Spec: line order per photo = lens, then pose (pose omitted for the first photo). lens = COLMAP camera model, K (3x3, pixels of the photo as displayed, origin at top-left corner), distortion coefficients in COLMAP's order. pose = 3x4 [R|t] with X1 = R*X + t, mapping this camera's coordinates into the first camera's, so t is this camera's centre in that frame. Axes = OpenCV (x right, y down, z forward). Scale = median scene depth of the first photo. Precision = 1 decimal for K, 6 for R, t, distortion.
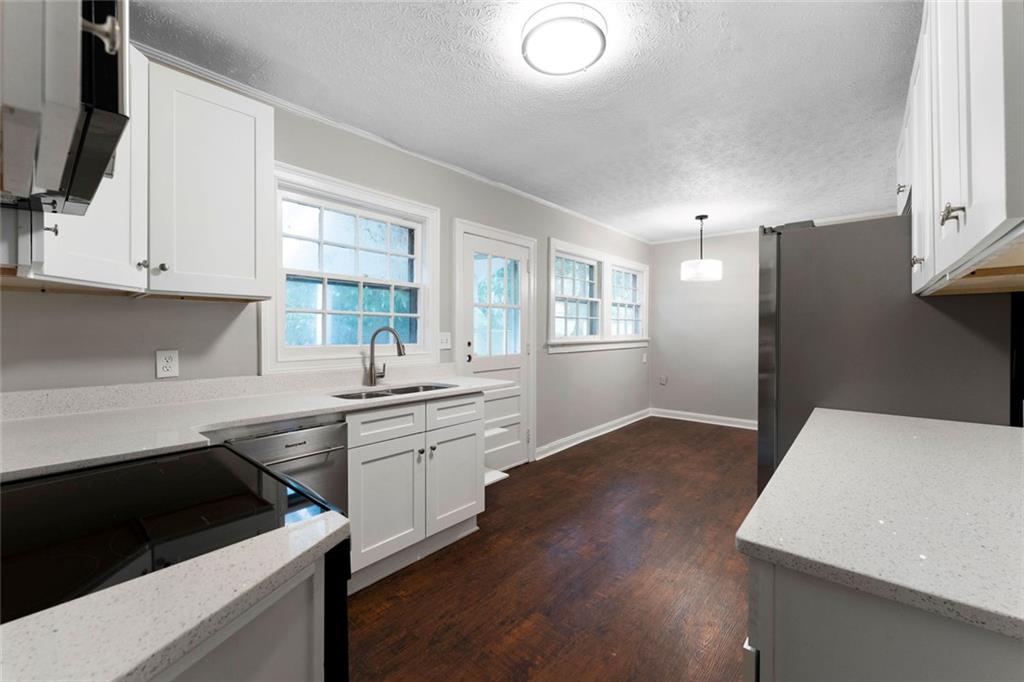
lens RADIAL K [[411.1, 0, 512.6], [0, 411.1, 332.8], [0, 0, 1]] dist [0.000417, 0.000048]
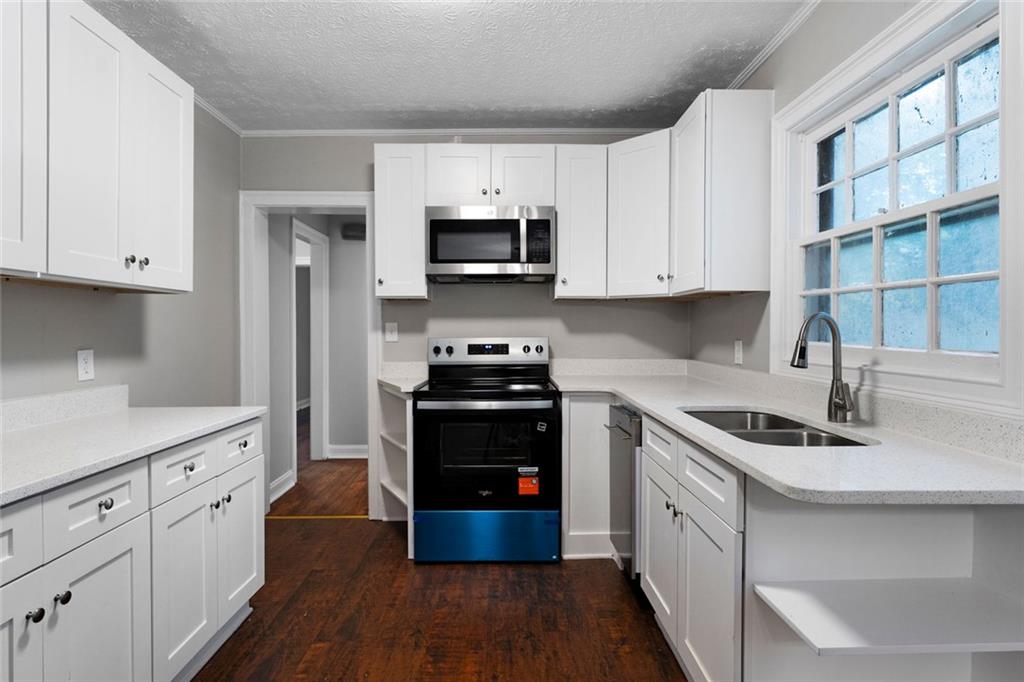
lens RADIAL K [[541.8, 0, 511.3], [0, 541.8, 333.8], [0, 0, 1]] dist [0.000543, 0.000065]
pose [[-0.747846, 0.010080, -0.663796, 0.462813], [0.002548, 0.999921, 0.012313, 0.003257], [0.663868, 0.007517, -0.747812, 1.274654]]
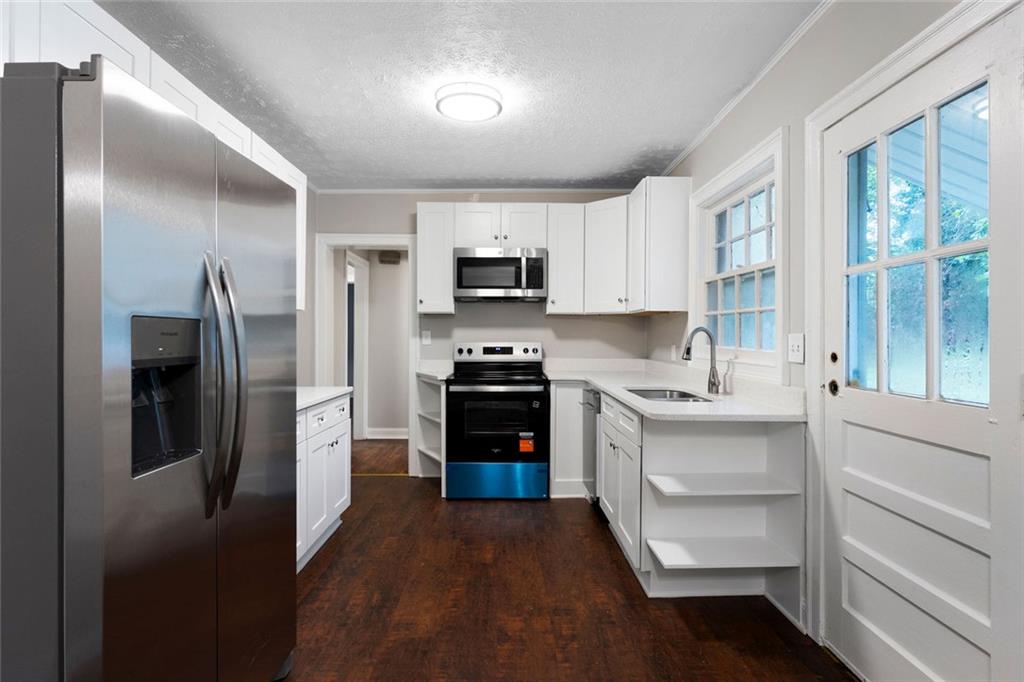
lens RADIAL K [[524.0, 0, 514.4], [0, 524.0, 336.6], [0, 0, 1]] dist [-0.000175, -0.000023]
pose [[-0.745867, 0.001257, -0.666093, 0.754570], [-0.002601, 0.999985, 0.004800, 0.001666], [0.666089, 0.005312, -0.745853, 1.593640]]
